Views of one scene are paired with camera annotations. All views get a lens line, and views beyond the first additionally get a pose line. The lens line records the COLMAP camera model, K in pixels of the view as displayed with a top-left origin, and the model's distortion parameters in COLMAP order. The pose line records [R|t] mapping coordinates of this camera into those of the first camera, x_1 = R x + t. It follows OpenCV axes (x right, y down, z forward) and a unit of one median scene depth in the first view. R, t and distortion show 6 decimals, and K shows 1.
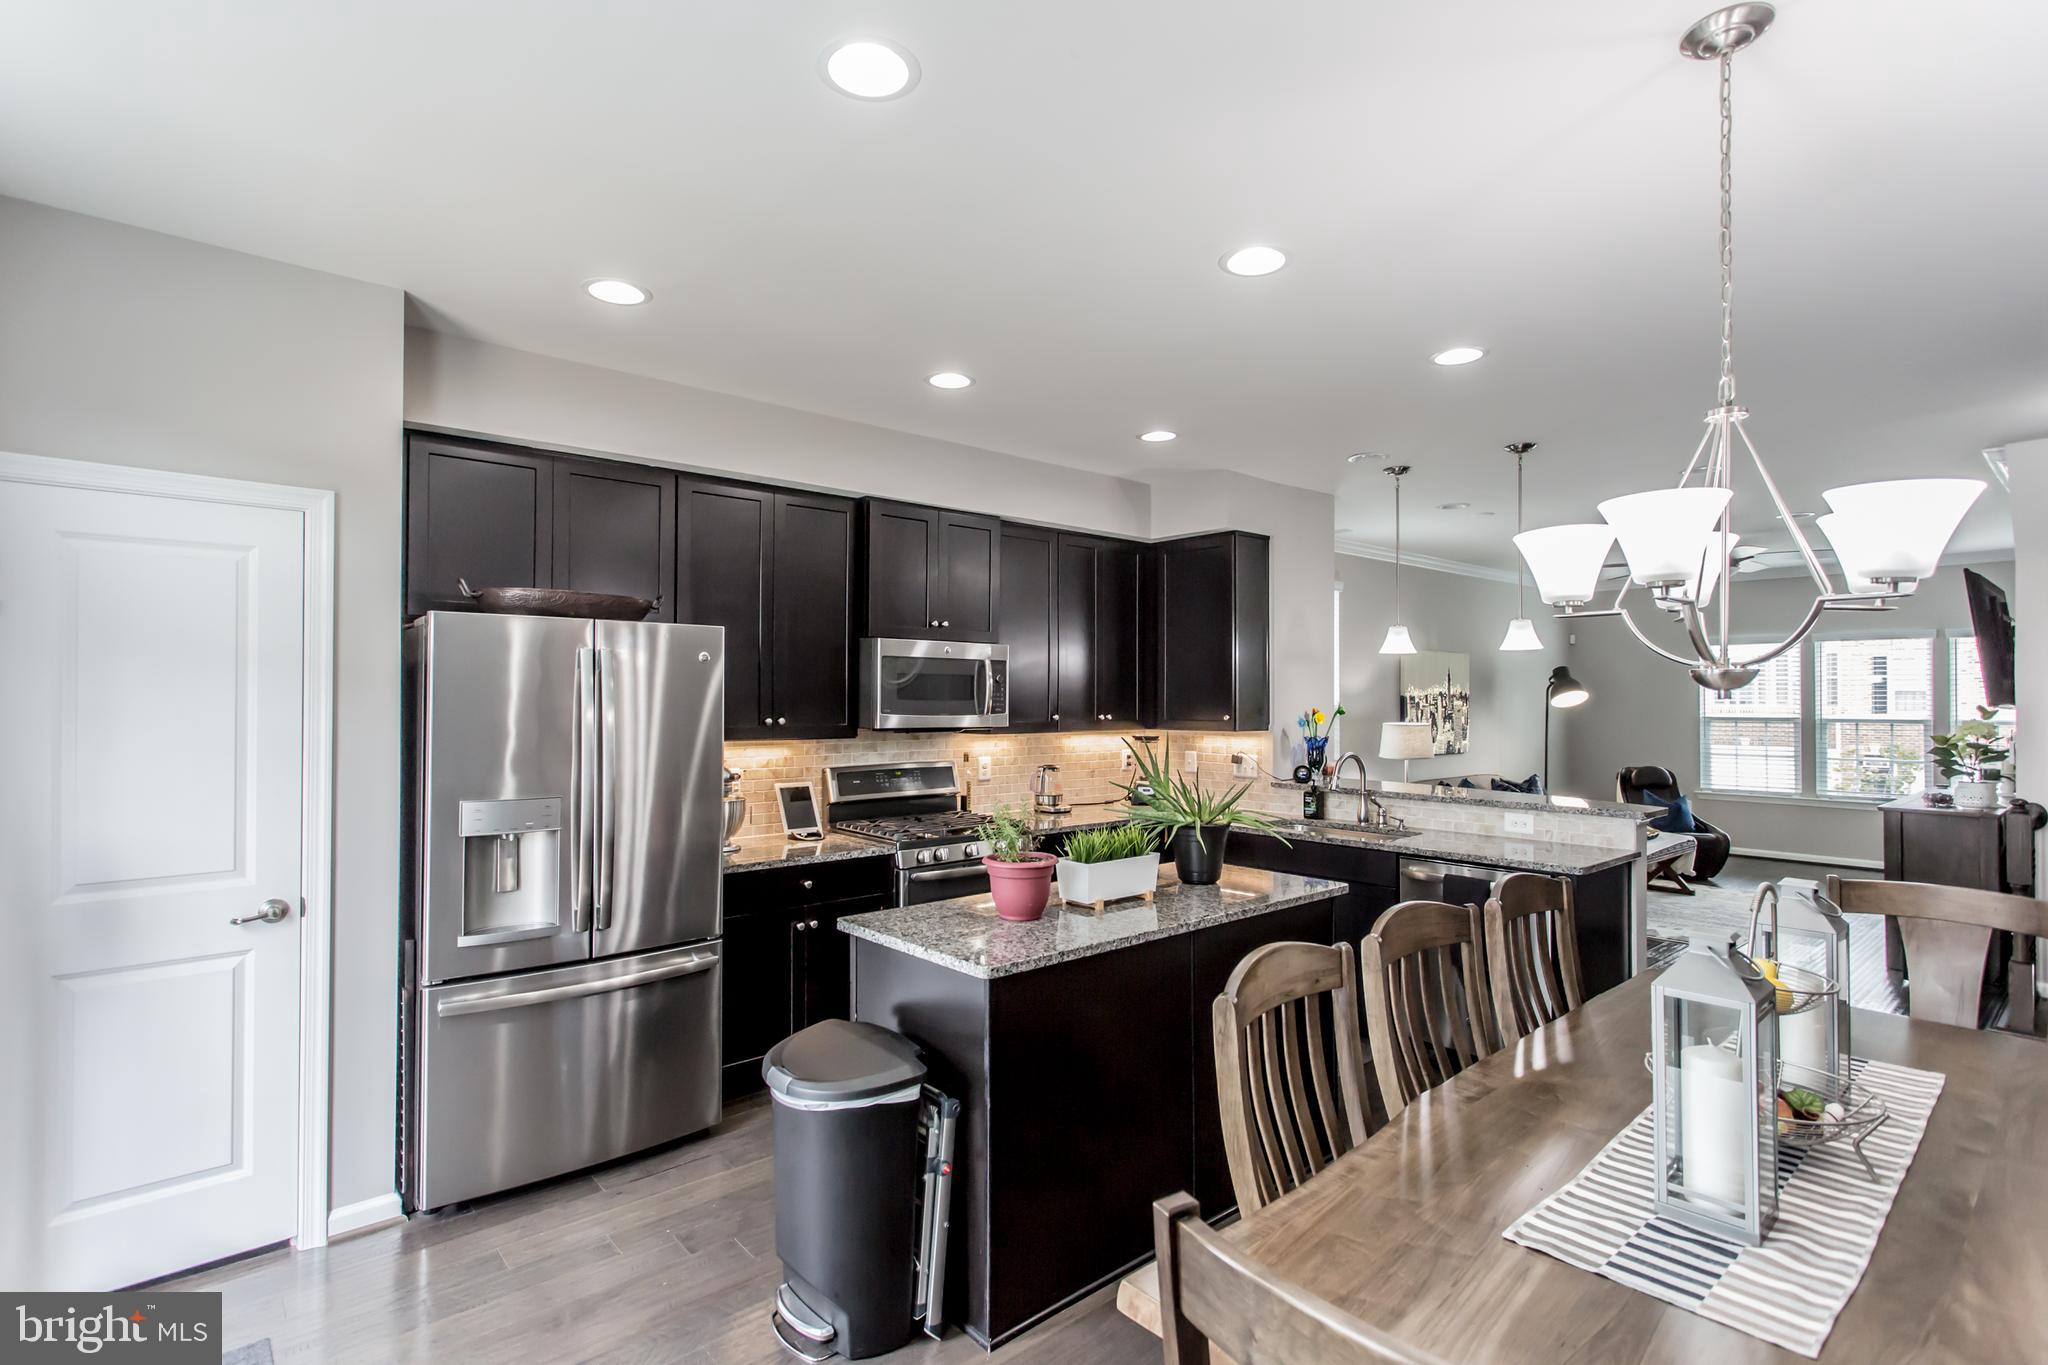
lens RADIAL K [[976.8, 0, 1010.5], [0, 976.8, 685.9], [0, 0, 1]] dist [0.002694, 0.000429]
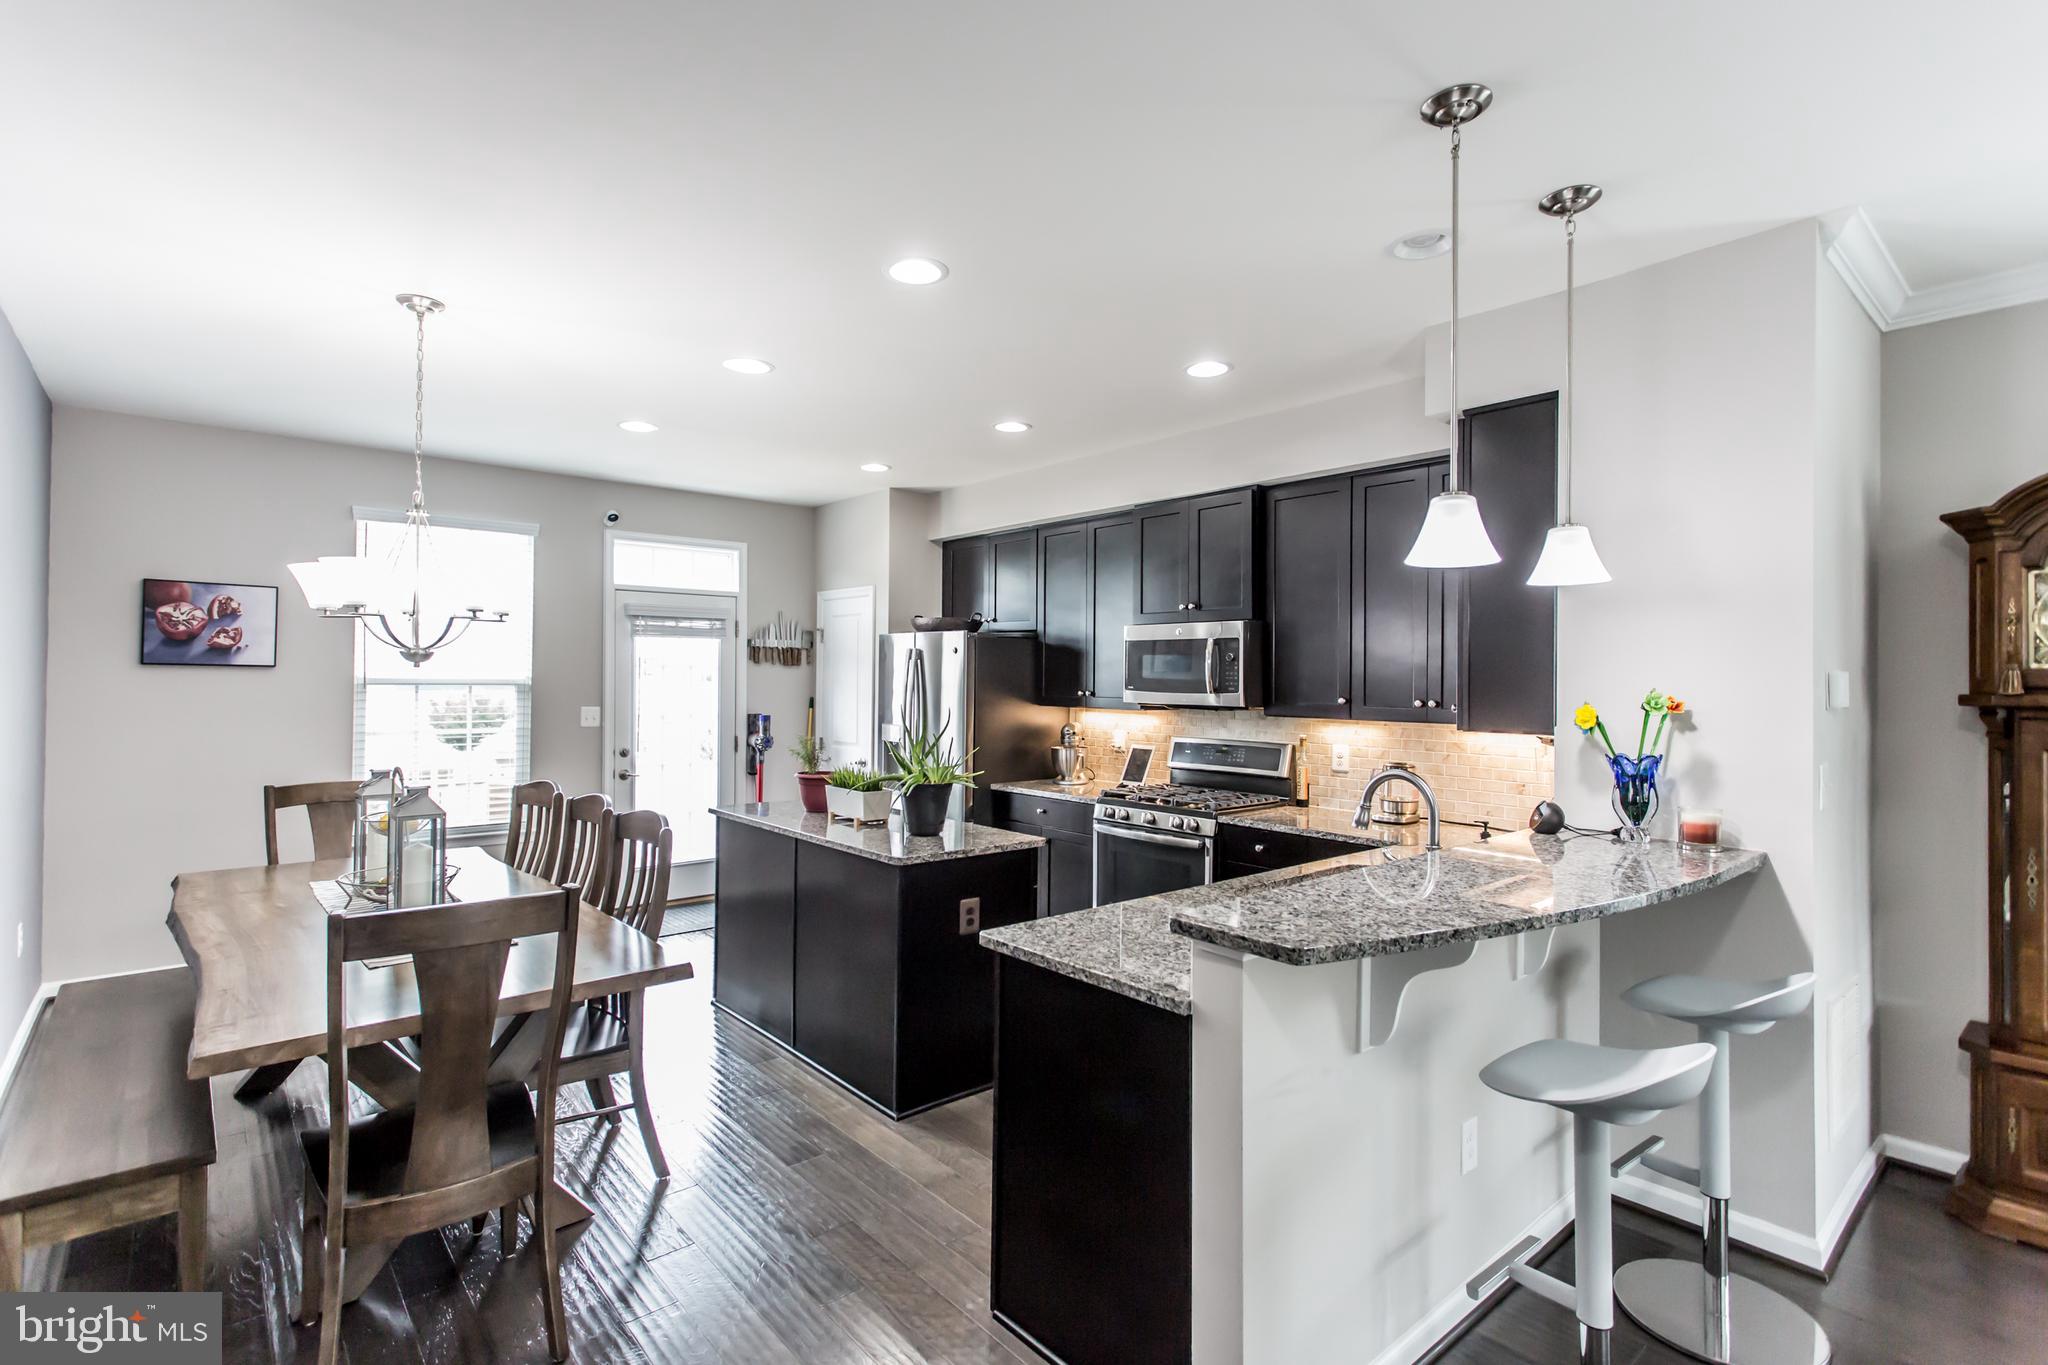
lens RADIAL K [[968.8, 0, 1012.0], [0, 968.8, 688.4], [0, 0, 1]] dist [0.001251, 0.000748]
pose [[-0.012784, 0.008244, -0.999884, 1.596196], [0.005059, 0.999954, 0.008180, 0.024995], [0.999905, -0.004954, -0.012825, 1.346179]]
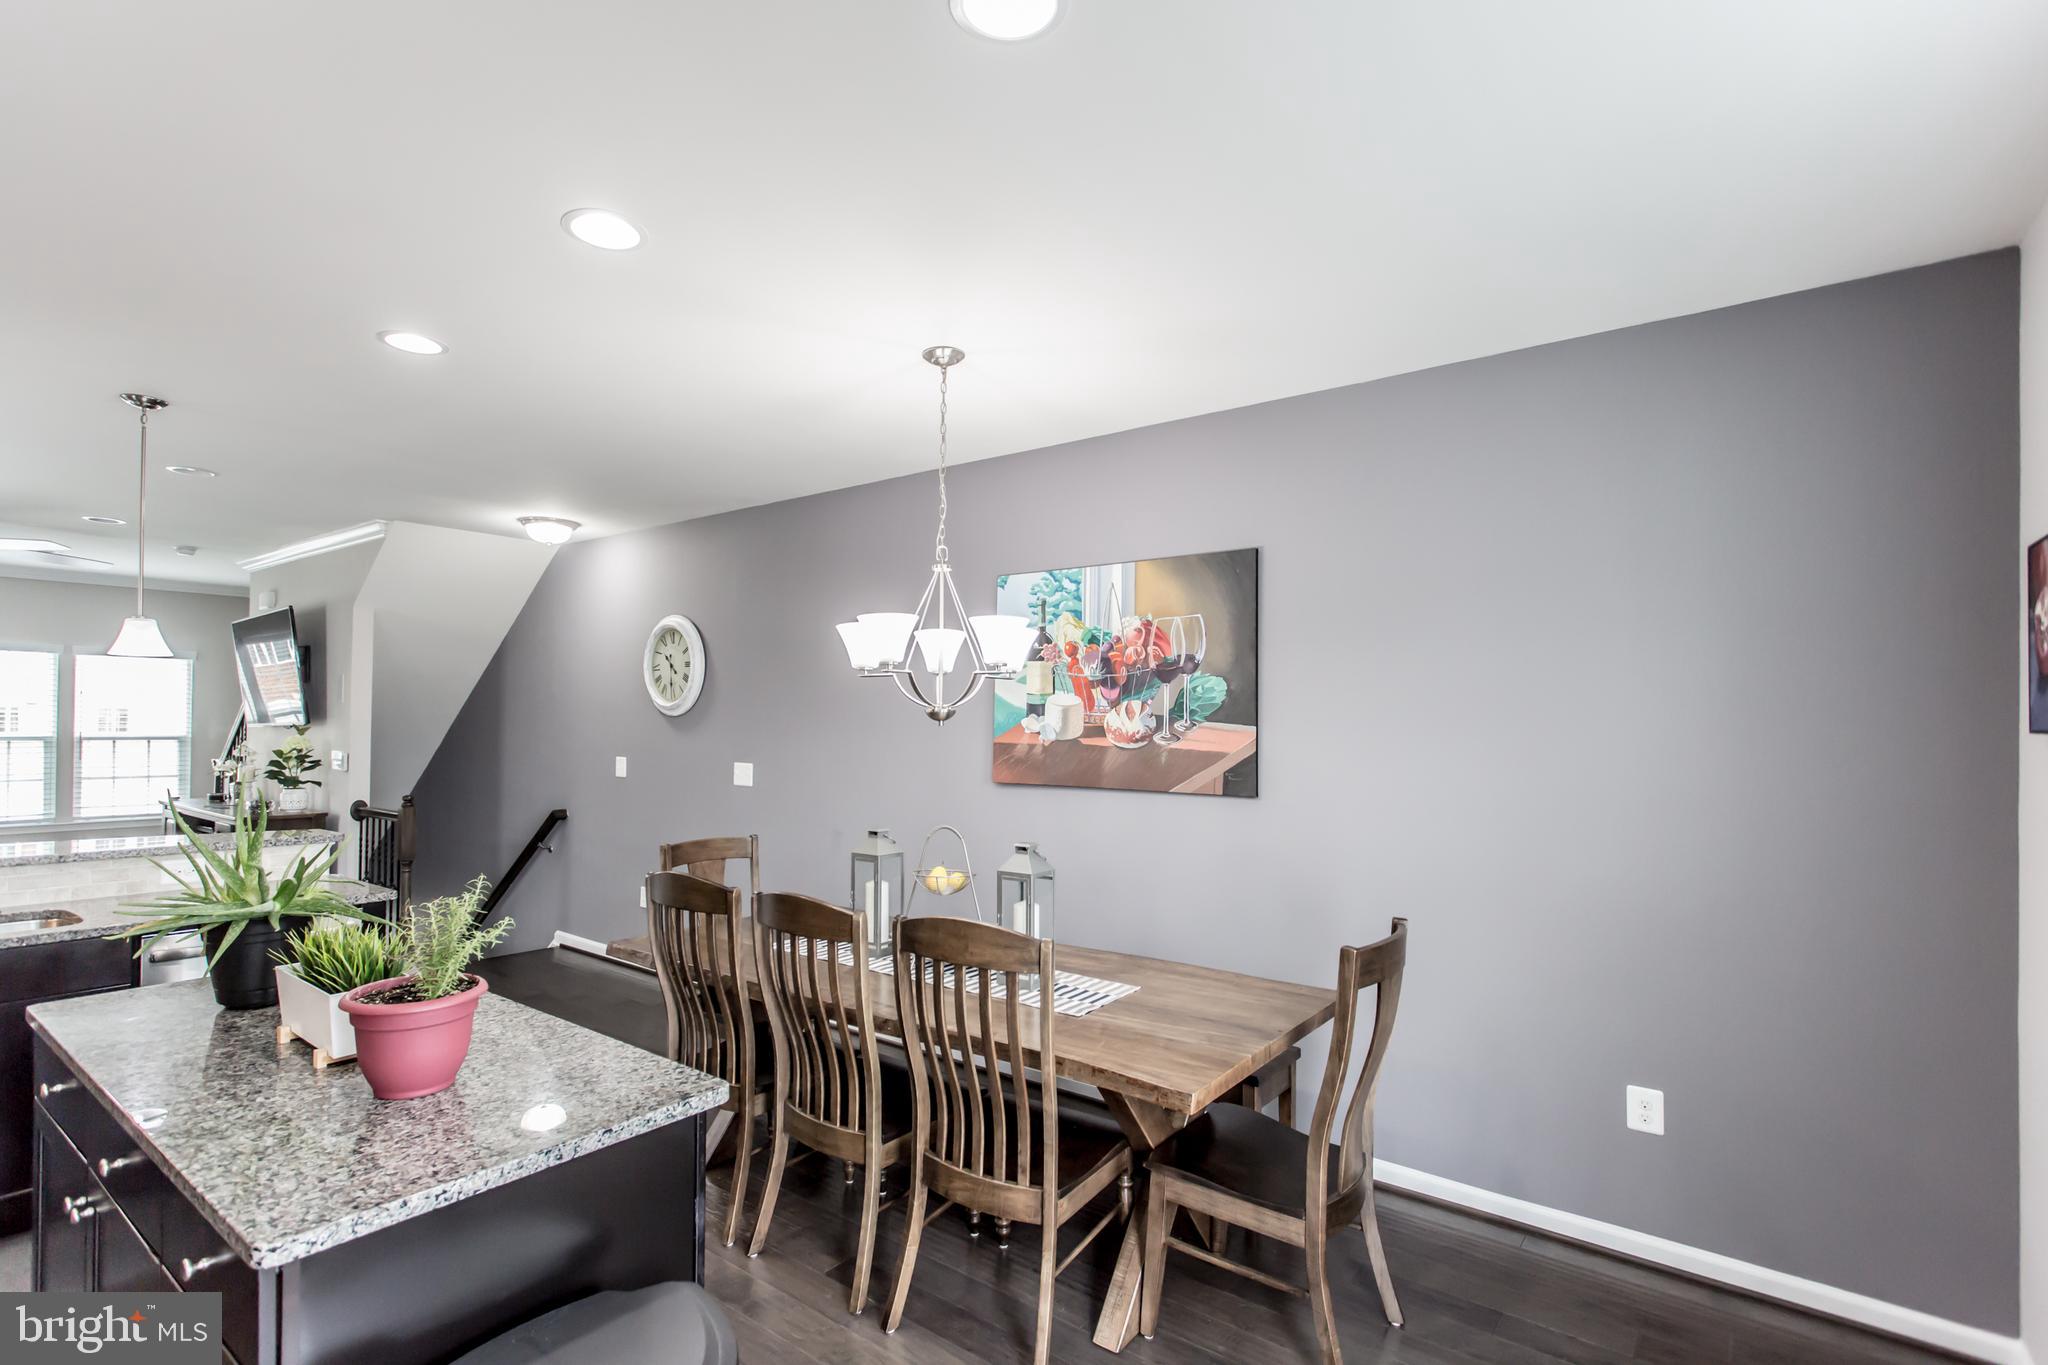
lens RADIAL K [[949.4, 0, 1017.8], [0, 949.4, 712.1], [0, 0, 1]] dist [0.001424, -0.000005]
pose [[-0.210517, 0.007249, 0.977563, -0.638307], [-0.021552, 0.999695, -0.012055, 0.004496], [-0.977353, -0.023606, -0.210297, 0.775219]]
